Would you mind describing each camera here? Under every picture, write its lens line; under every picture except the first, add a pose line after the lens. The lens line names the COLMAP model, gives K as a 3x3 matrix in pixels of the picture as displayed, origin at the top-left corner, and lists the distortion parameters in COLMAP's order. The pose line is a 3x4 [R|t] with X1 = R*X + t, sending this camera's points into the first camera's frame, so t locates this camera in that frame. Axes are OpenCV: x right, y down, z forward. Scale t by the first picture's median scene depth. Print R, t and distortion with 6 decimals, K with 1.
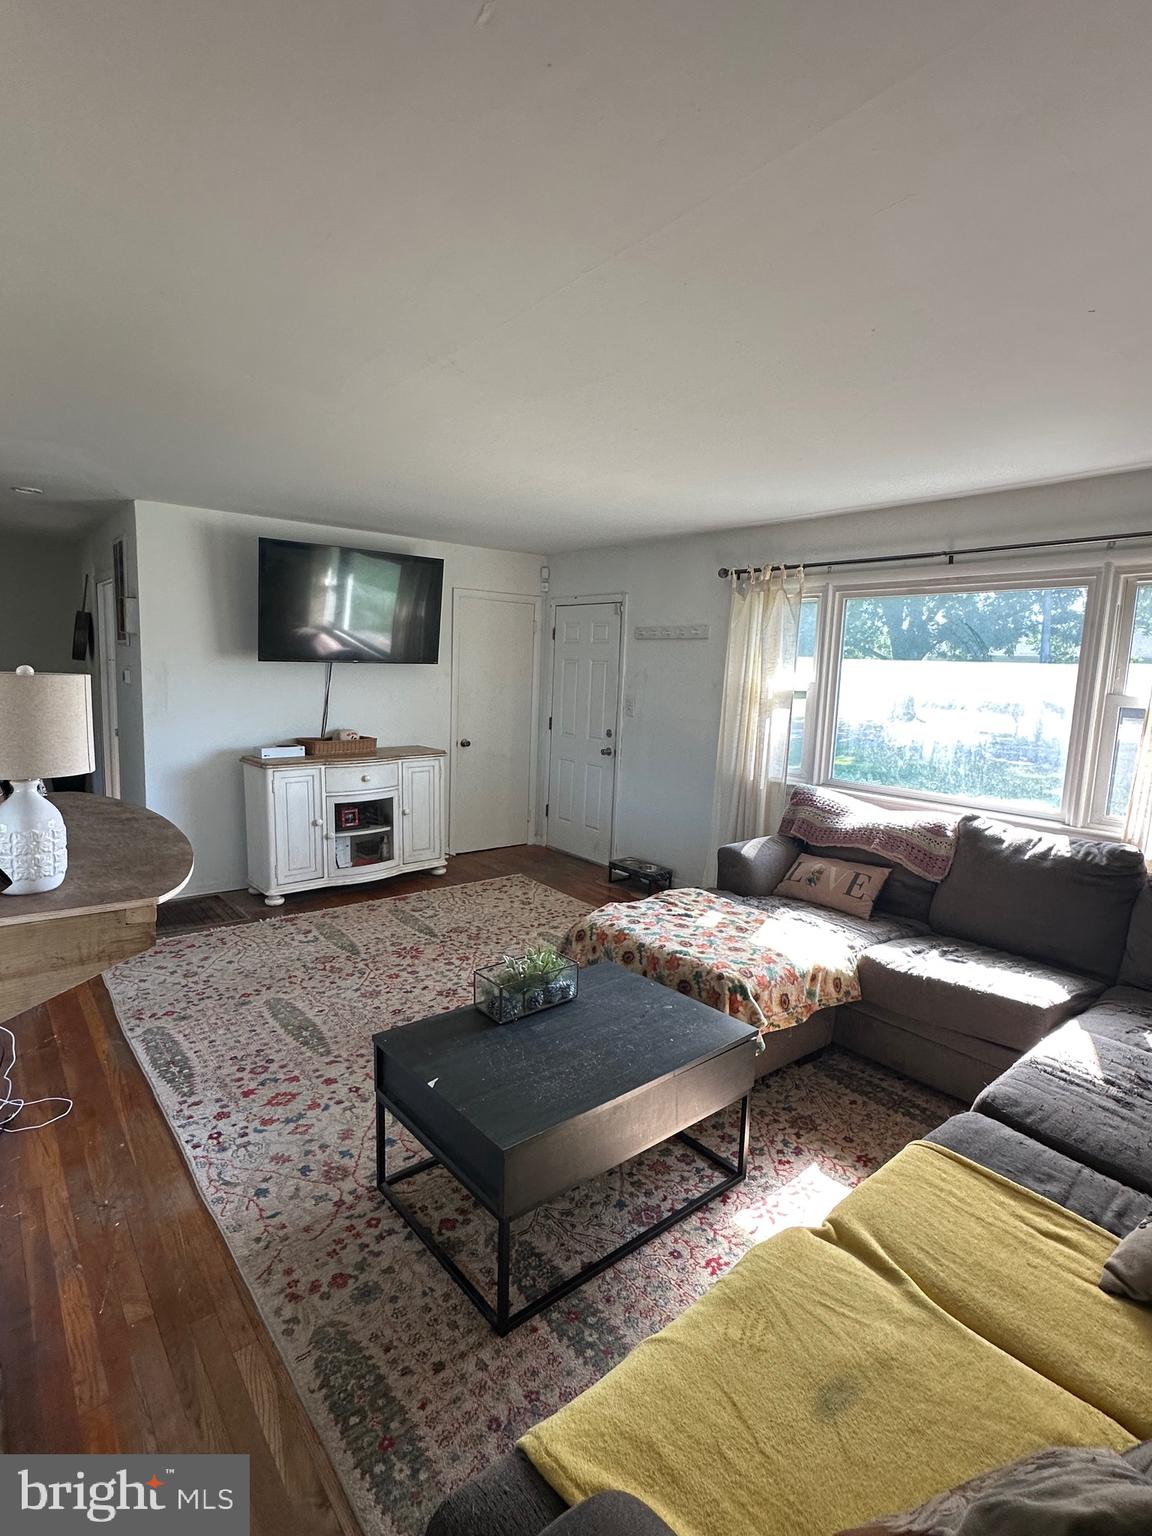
lens RADIAL K [[748.2, 0, 576.4], [0, 748.2, 776.3], [0, 0, 1]] dist [0.000316, 0.001039]
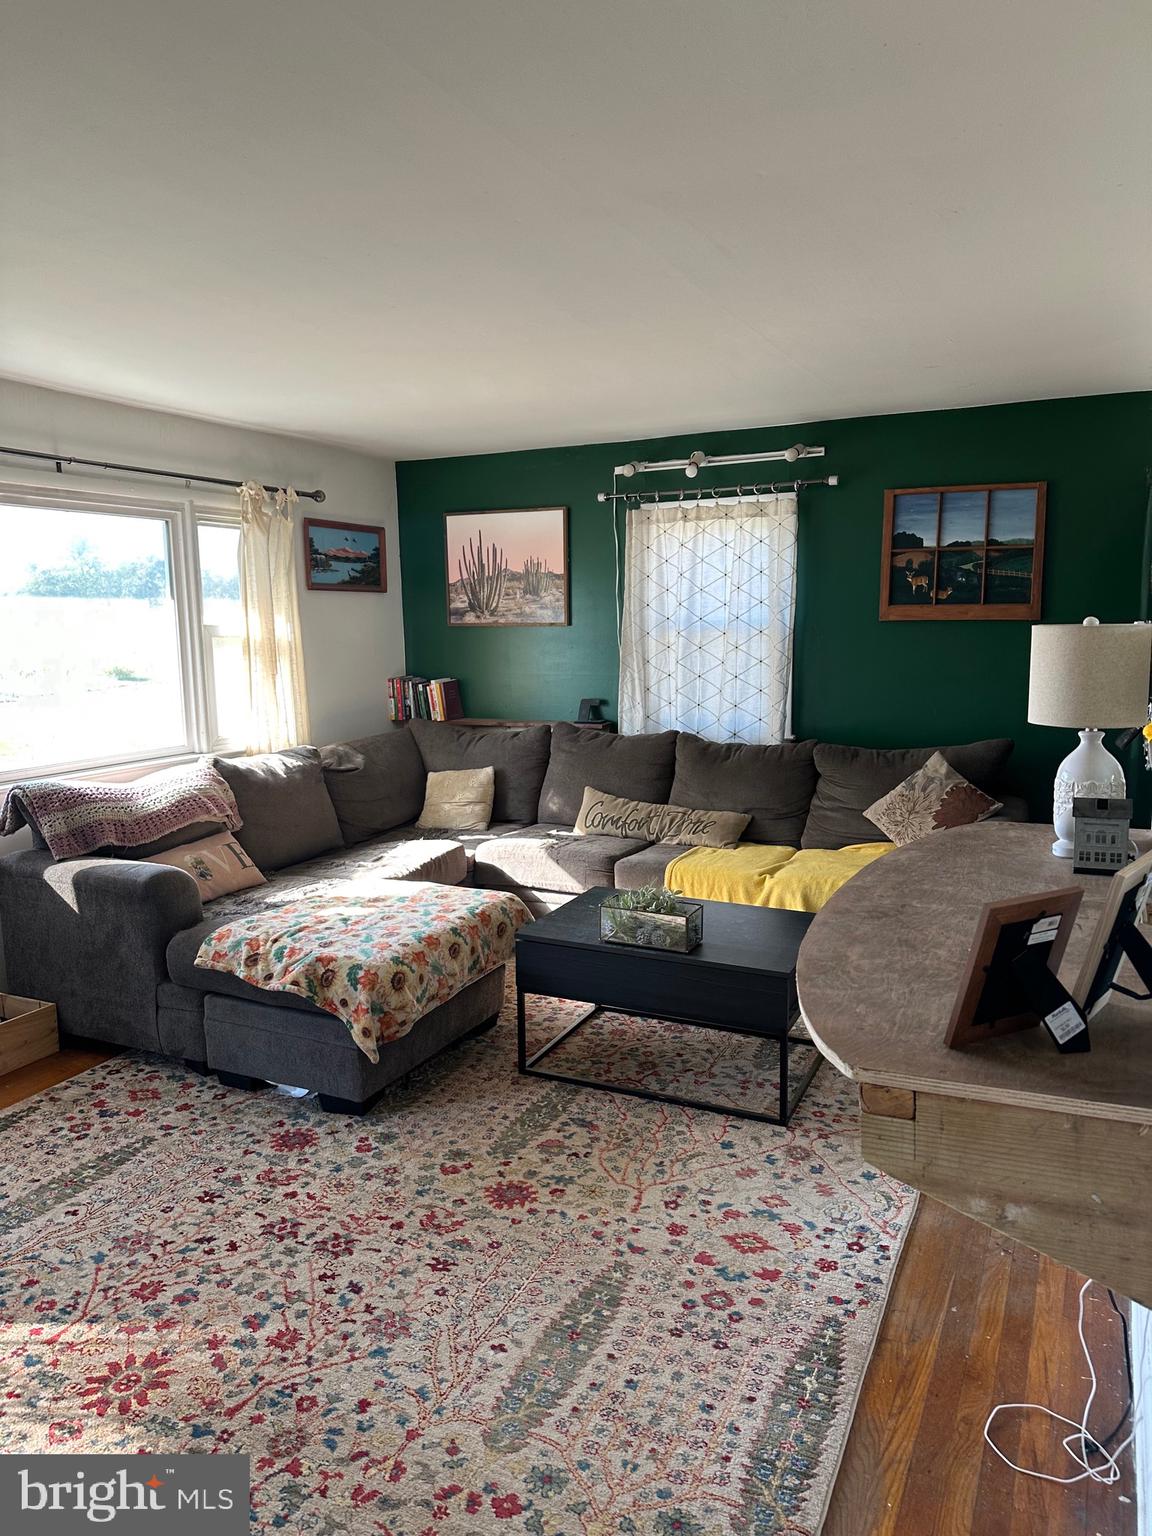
lens RADIAL K [[1079.4, 0, 589.2], [0, 1079.4, 757.0], [0, 0, 1]] dist [0.047909, -0.037268]
pose [[-0.427289, -0.138452, 0.893451, -1.130840], [0.130540, 0.968403, 0.212497, -0.223771], [-0.894642, 0.207429, -0.395714, 1.396208]]
